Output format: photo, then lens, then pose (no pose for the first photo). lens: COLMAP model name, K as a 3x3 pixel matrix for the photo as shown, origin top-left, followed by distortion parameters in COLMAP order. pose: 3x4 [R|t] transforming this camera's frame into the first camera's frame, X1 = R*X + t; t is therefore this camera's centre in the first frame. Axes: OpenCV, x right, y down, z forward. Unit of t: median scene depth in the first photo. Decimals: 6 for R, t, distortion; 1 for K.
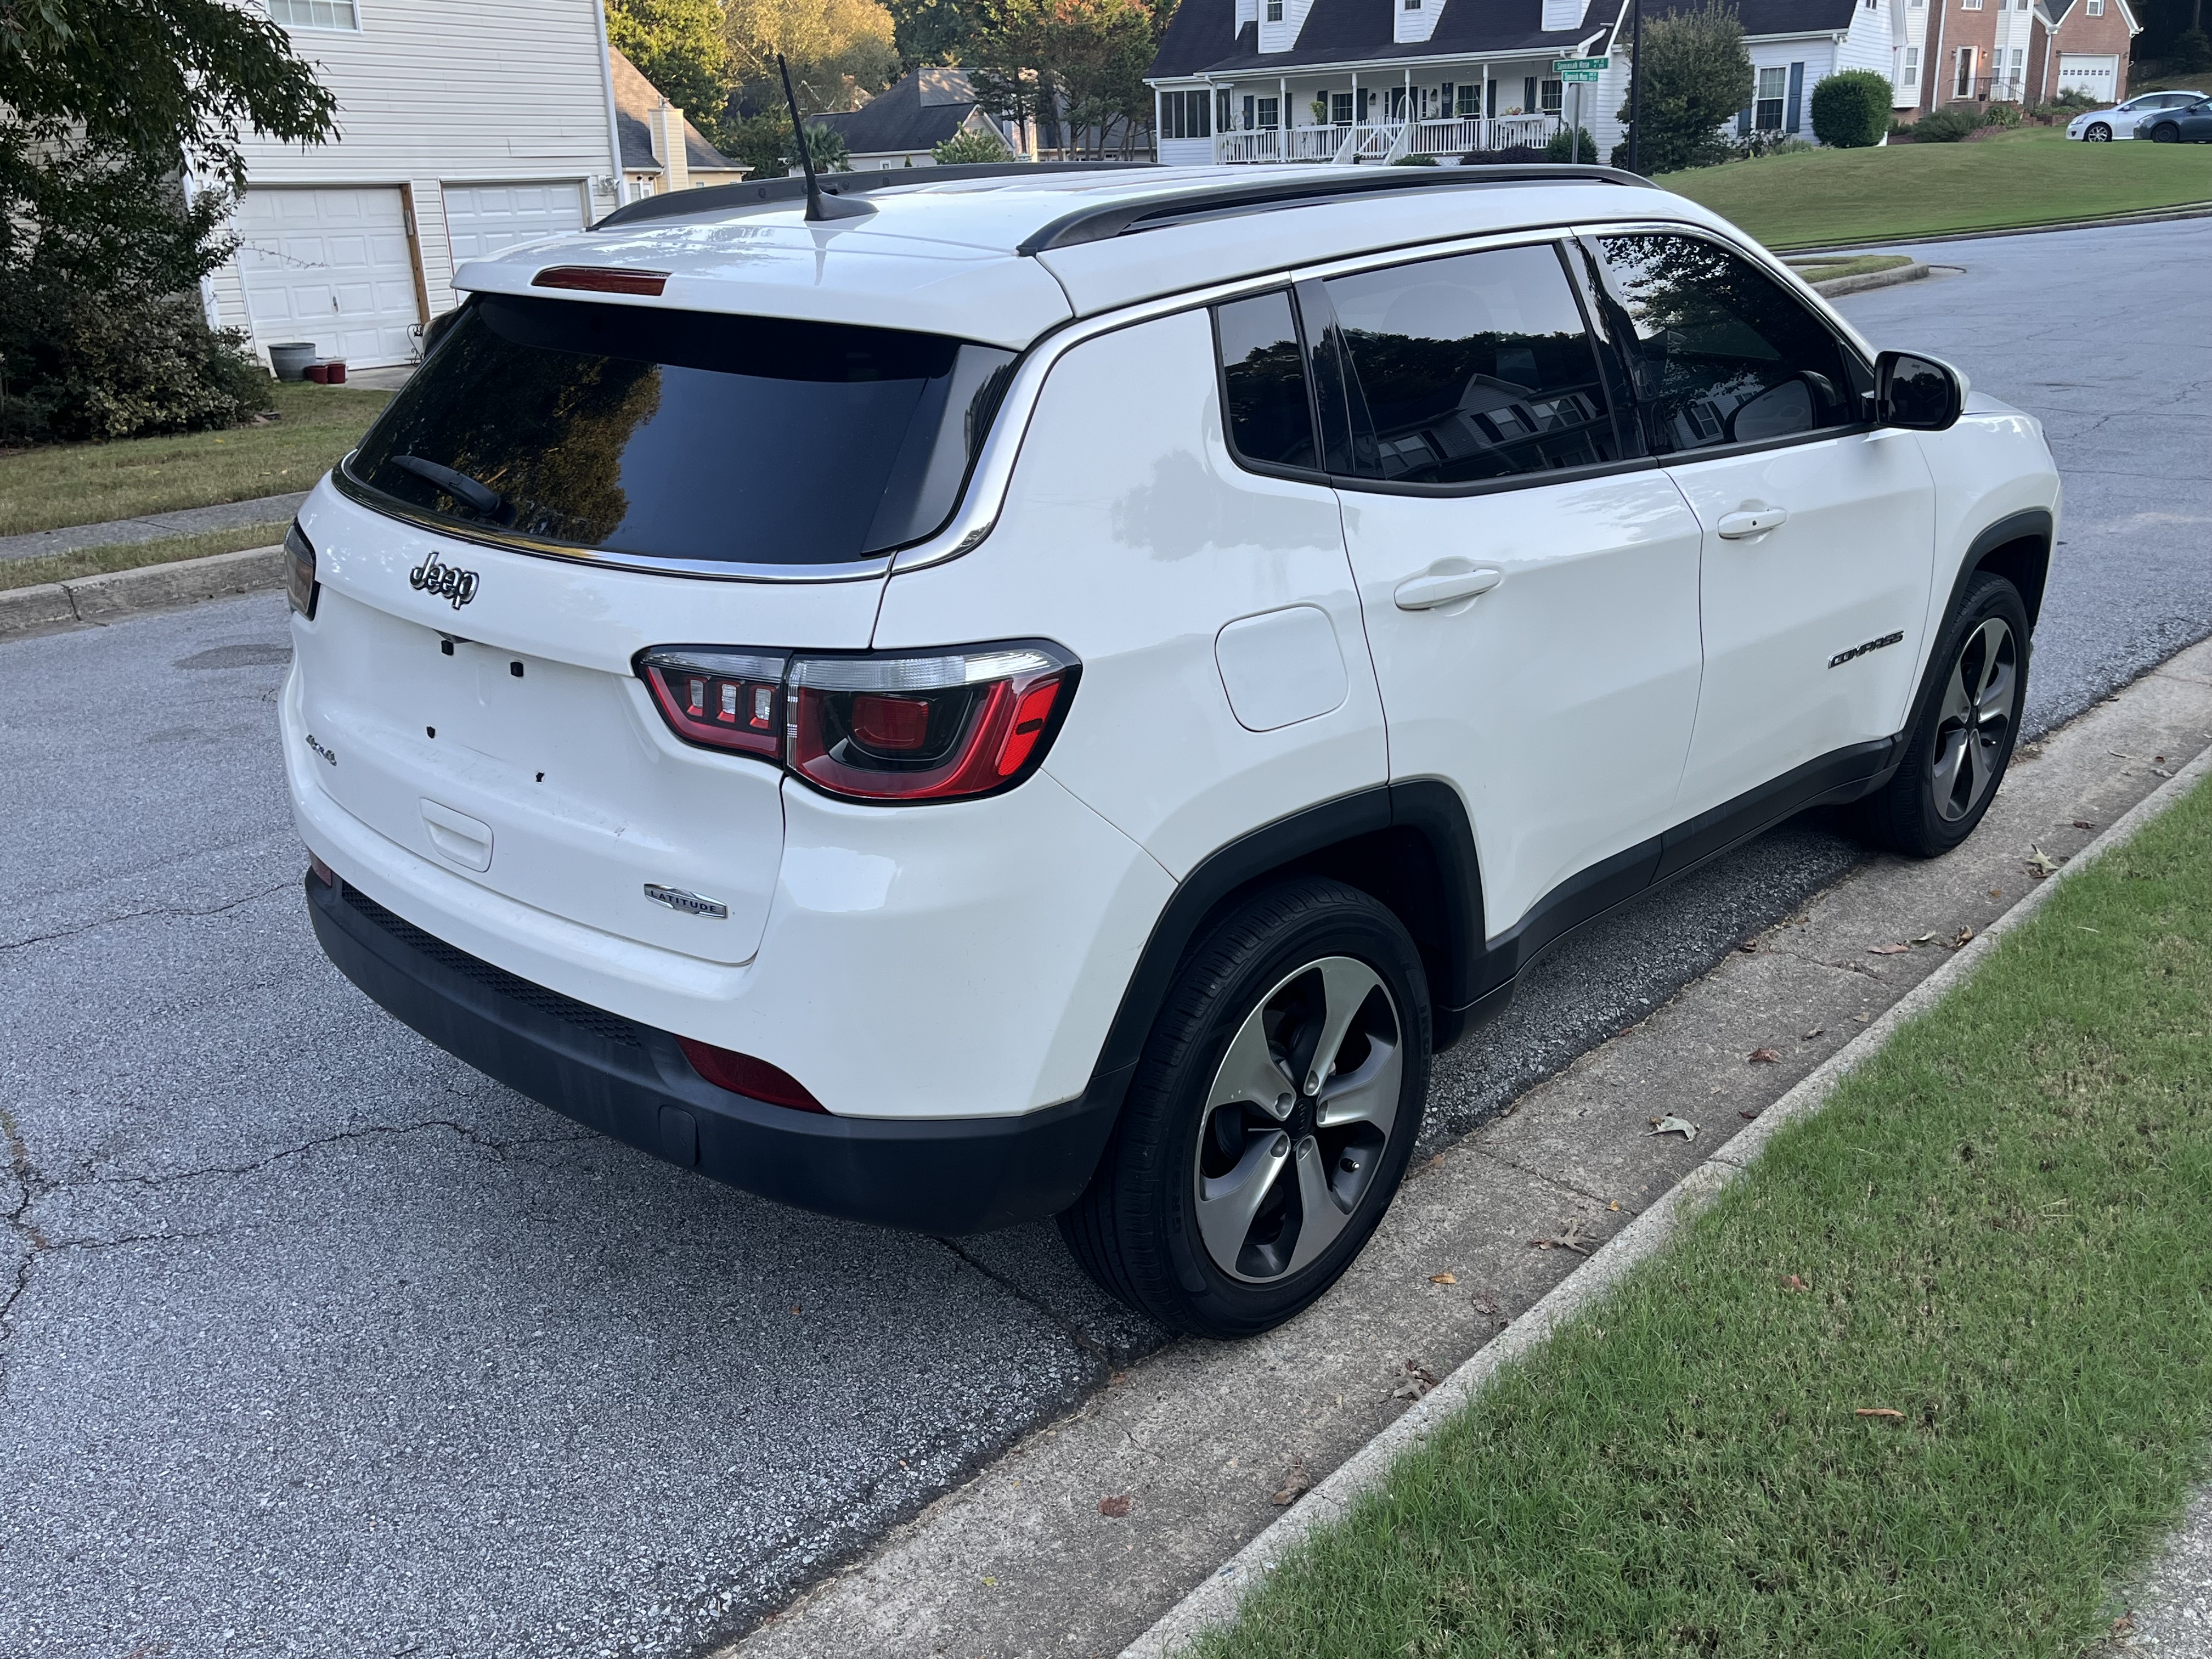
lens RADIAL K [[1906.7, 0, 1106.0], [0, 1906.7, 829.5], [0, 0, 1]] dist [0.087874, -0.119019]
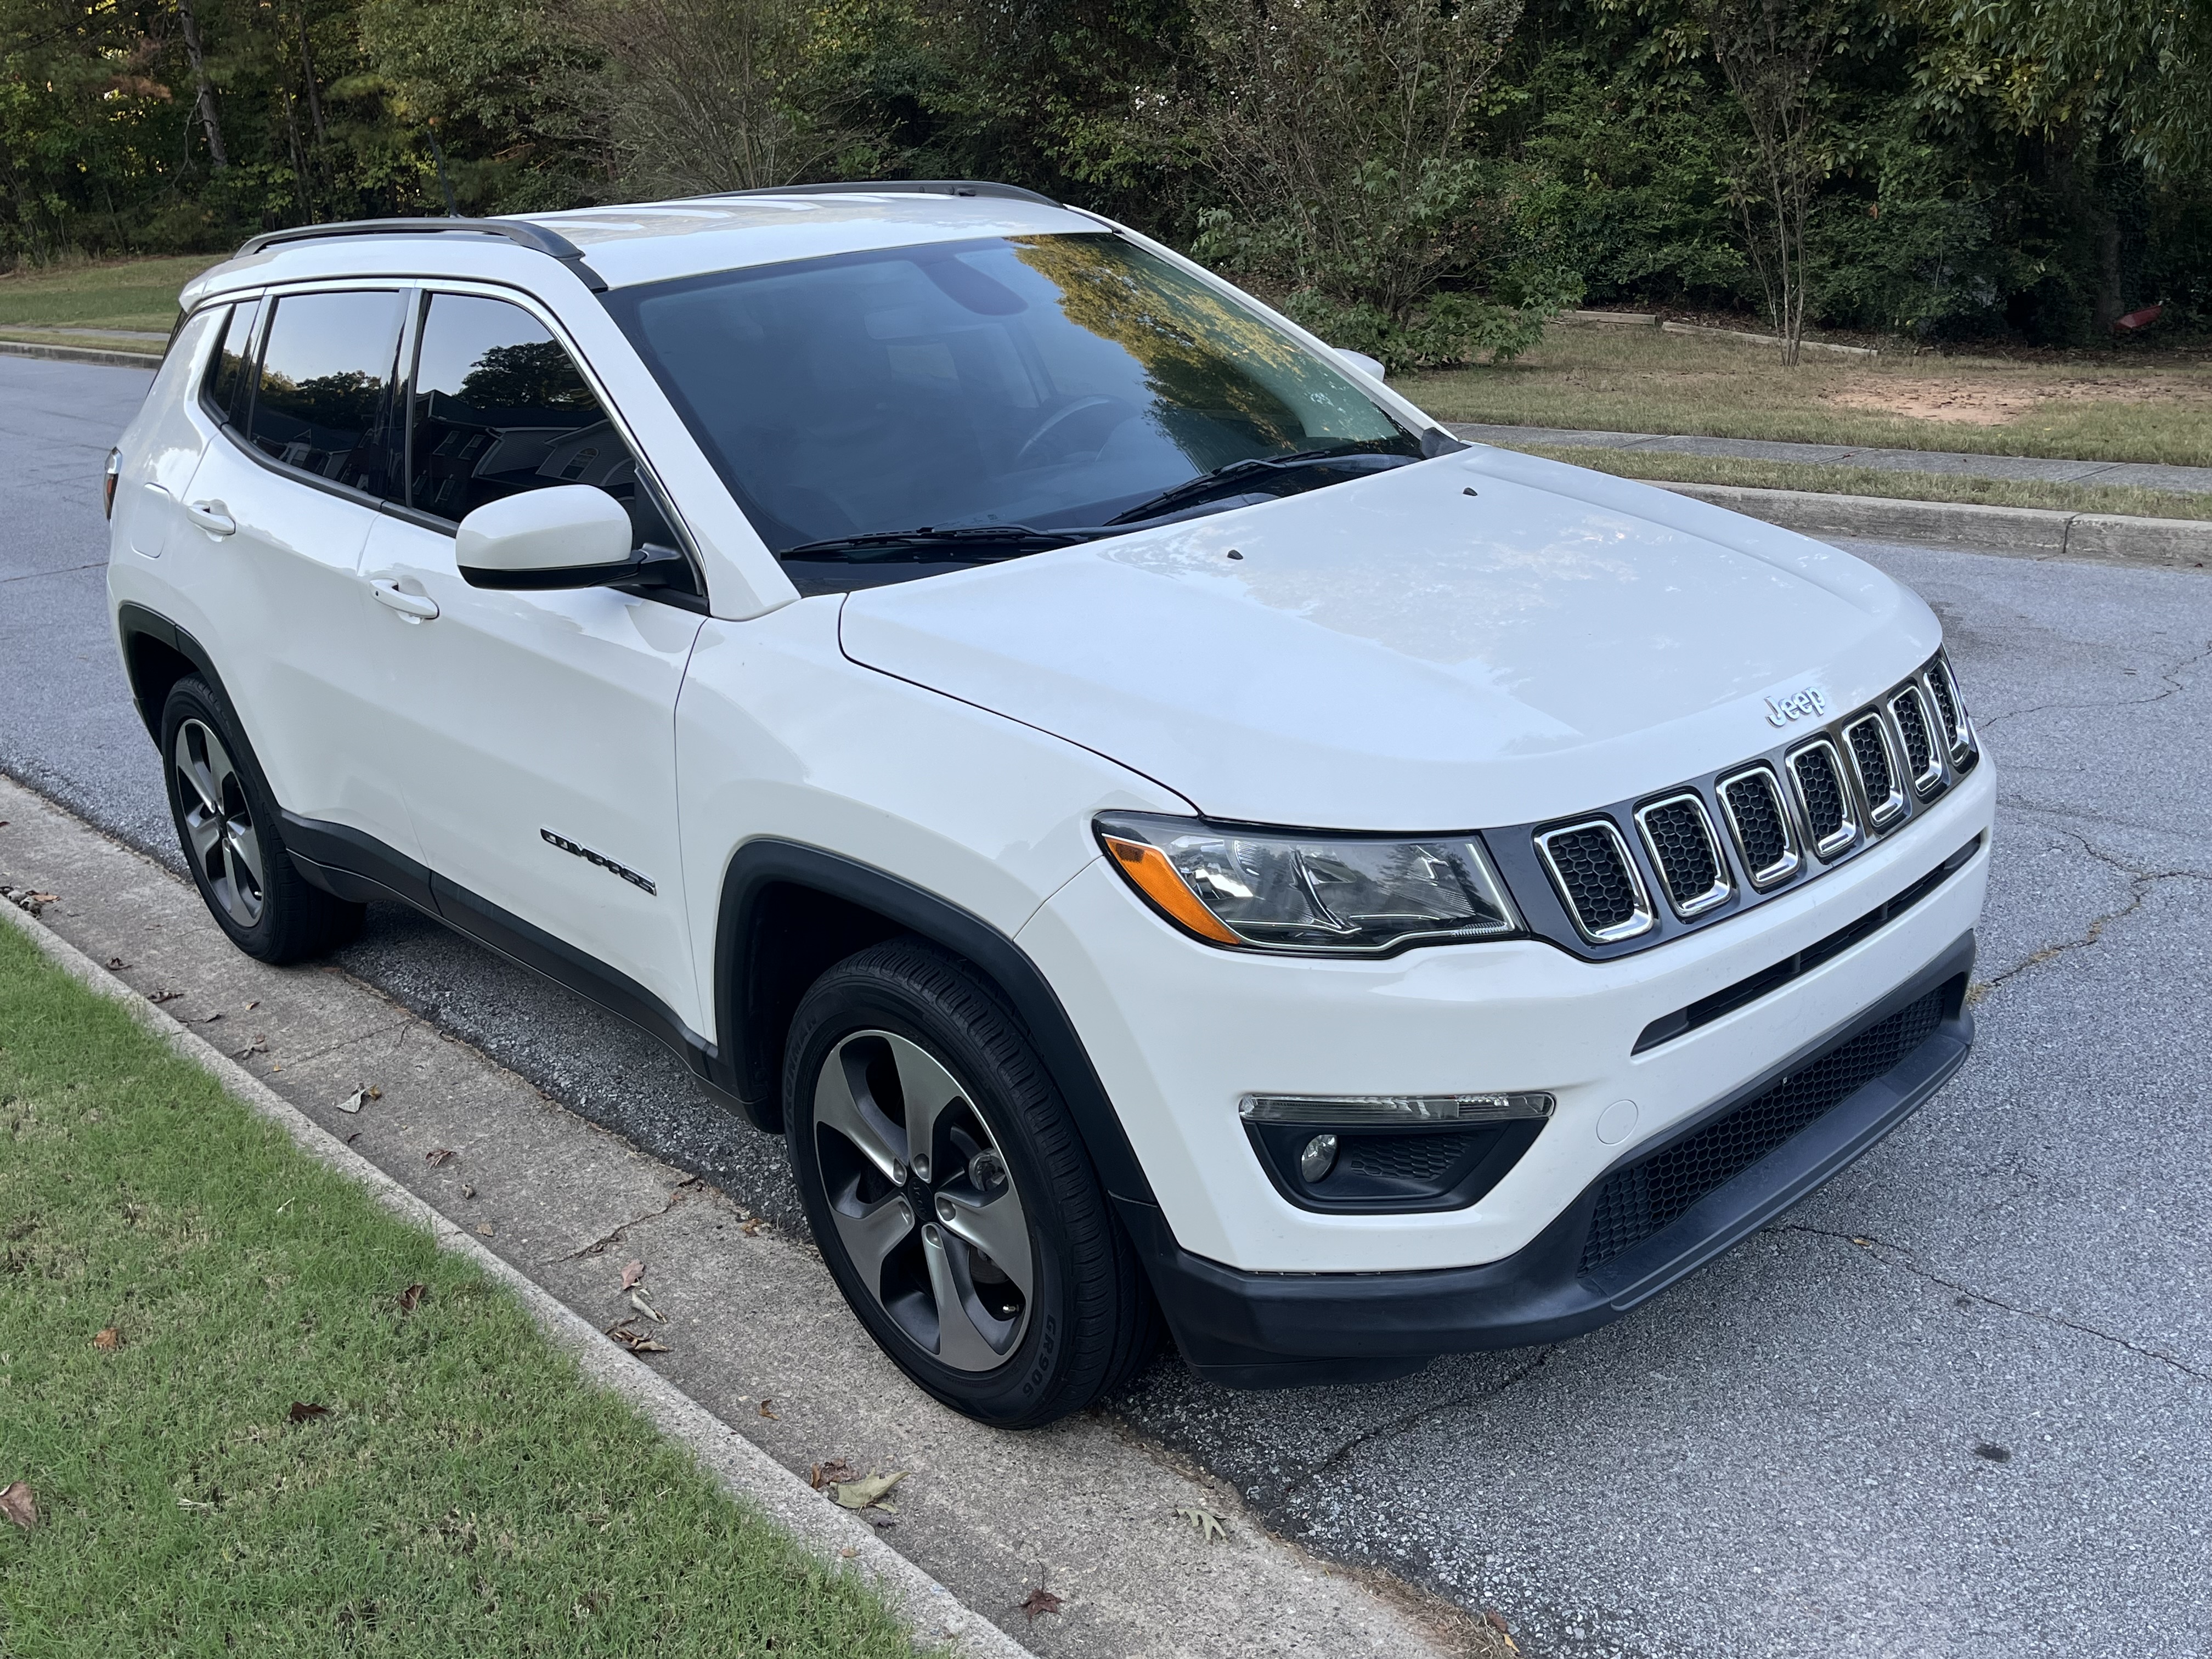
lens RADIAL K [[1976.9, 0, 1106.0], [0, 1976.9, 829.5], [0, 0, 1]] dist [0.065771, -0.091431]
pose [[-0.078222, 0.343624, -0.935844, 0.275918], [-0.279434, 0.893534, 0.351445, -0.108767], [0.956973, 0.288998, 0.026126, 0.288888]]
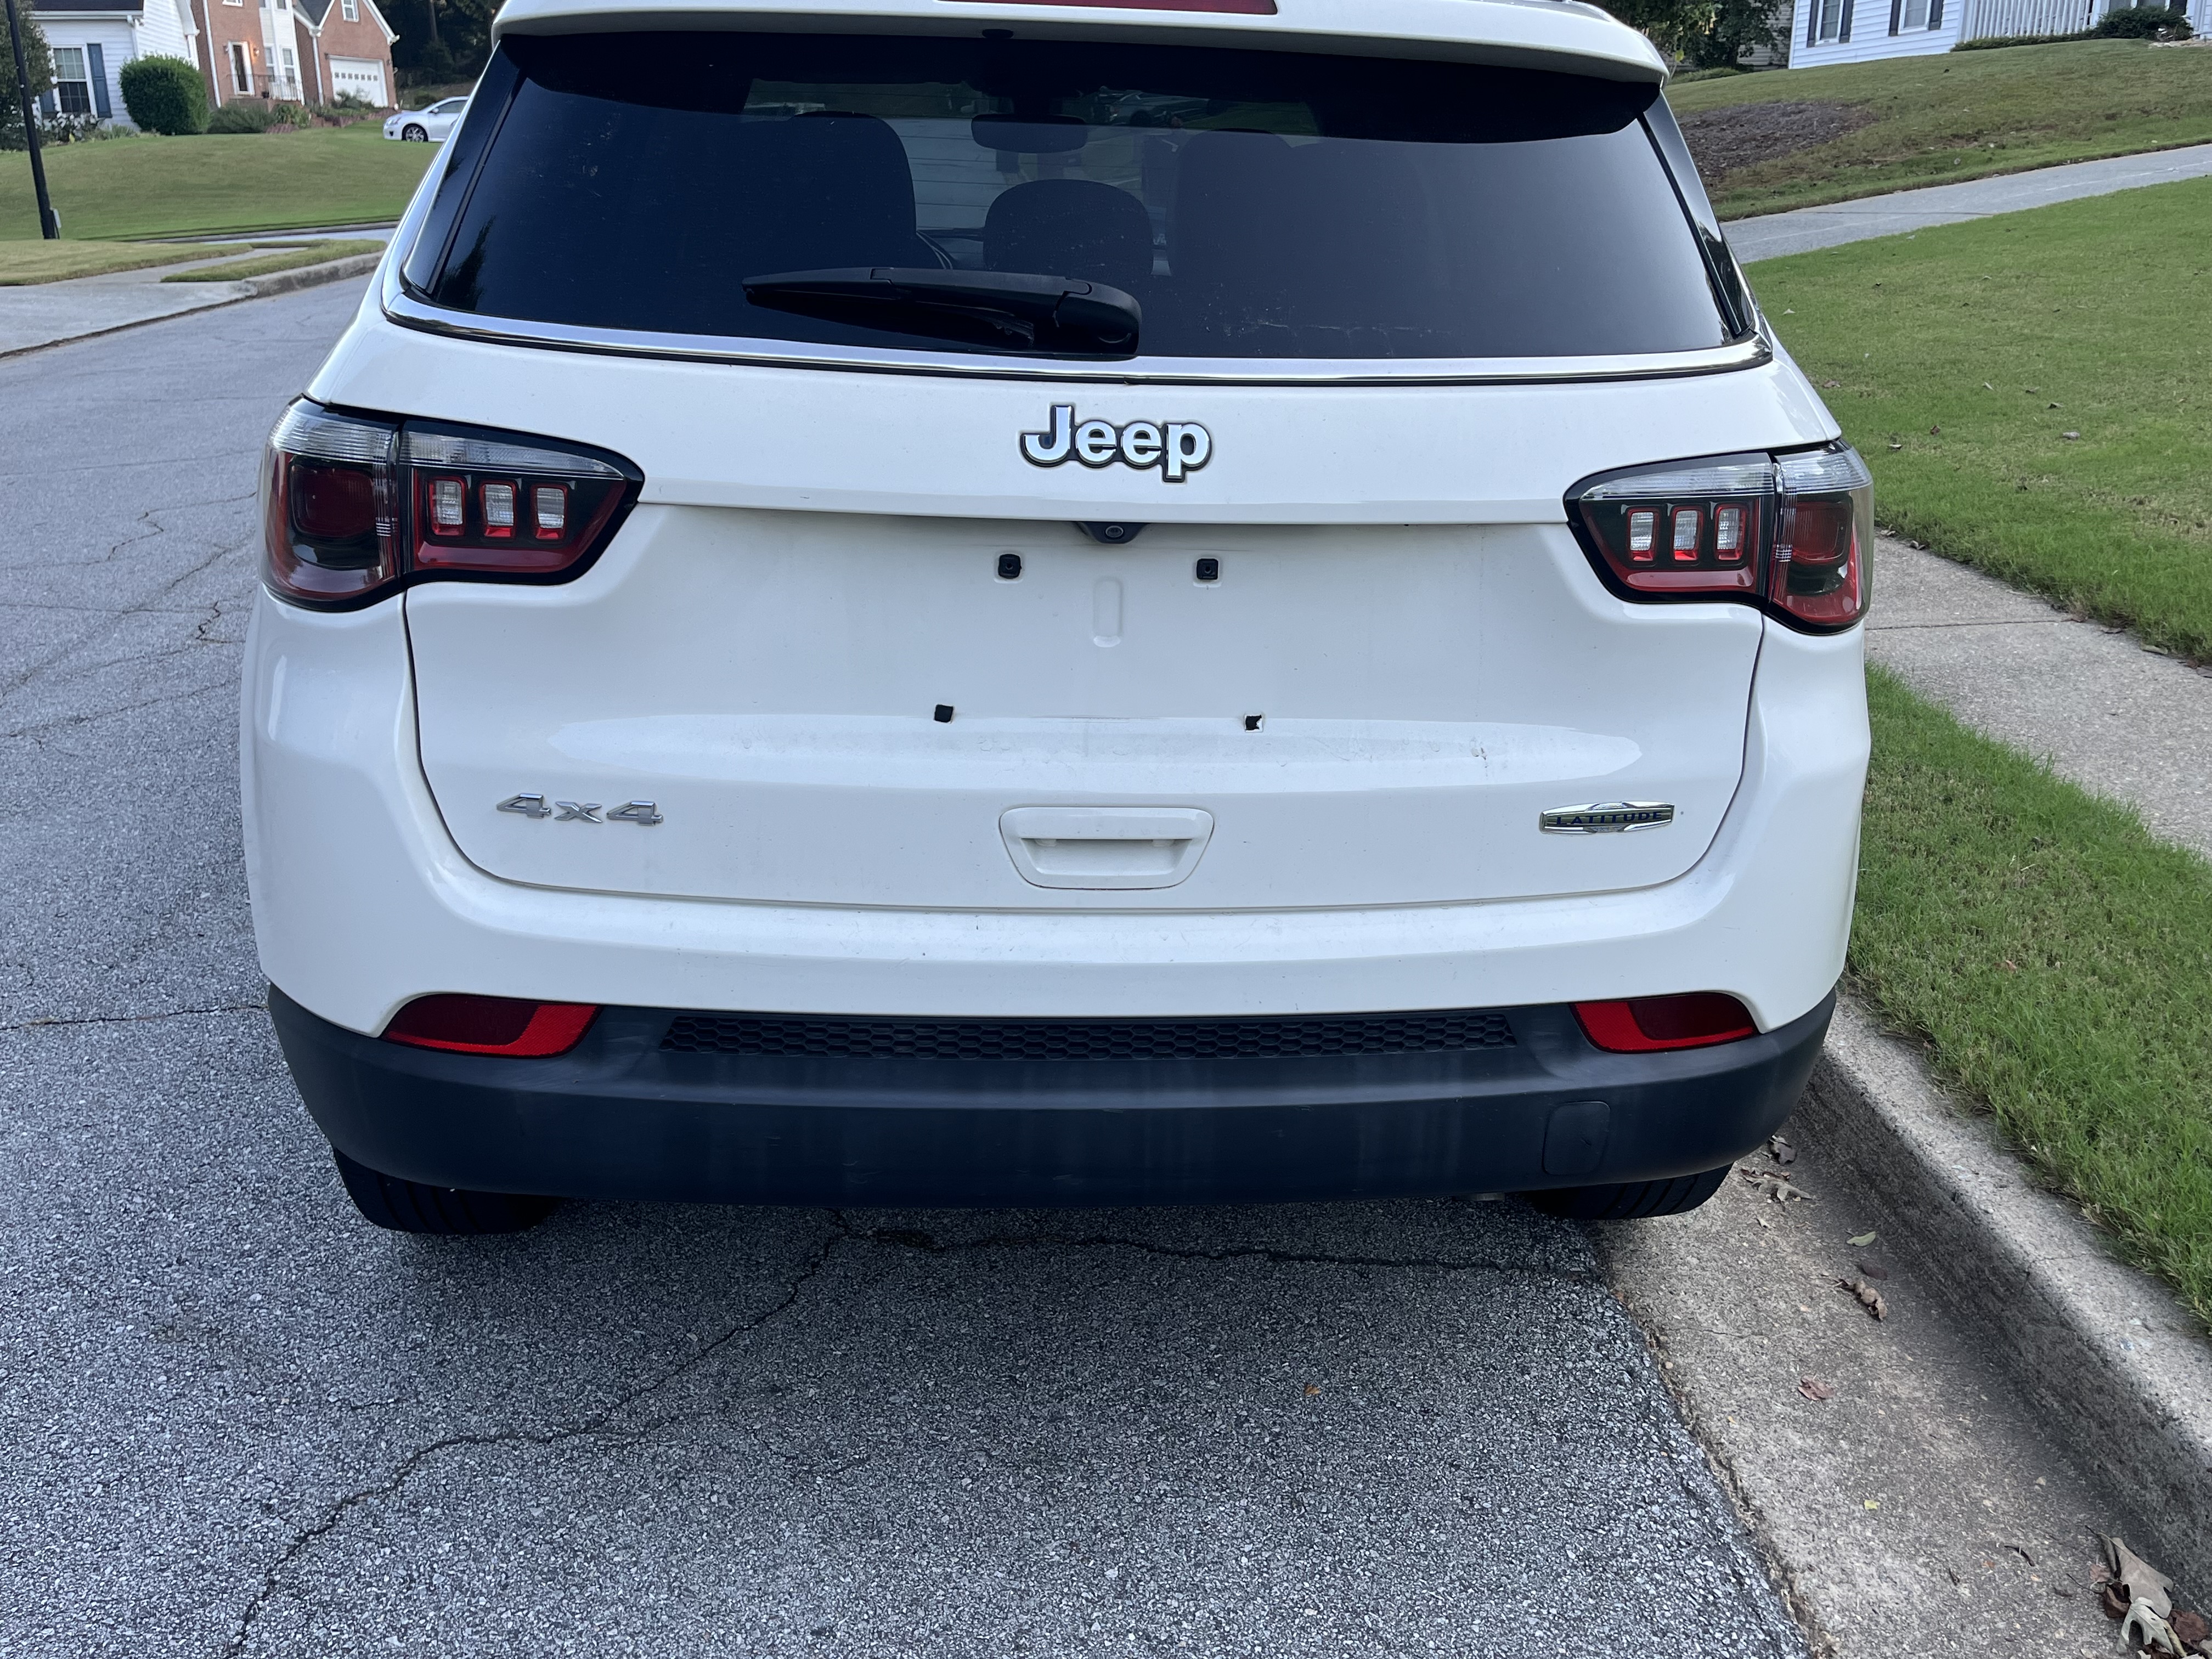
lens RADIAL K [[1906.7, 0, 1106.0], [0, 1906.7, 829.5], [0, 0, 1]] dist [0.087874, -0.119019]
pose [[0.675903, -0.211464, 0.706002, -0.130623], [0.214144, 0.972972, 0.086414, -0.009623], [-0.705193, 0.092778, 0.702918, 0.090338]]
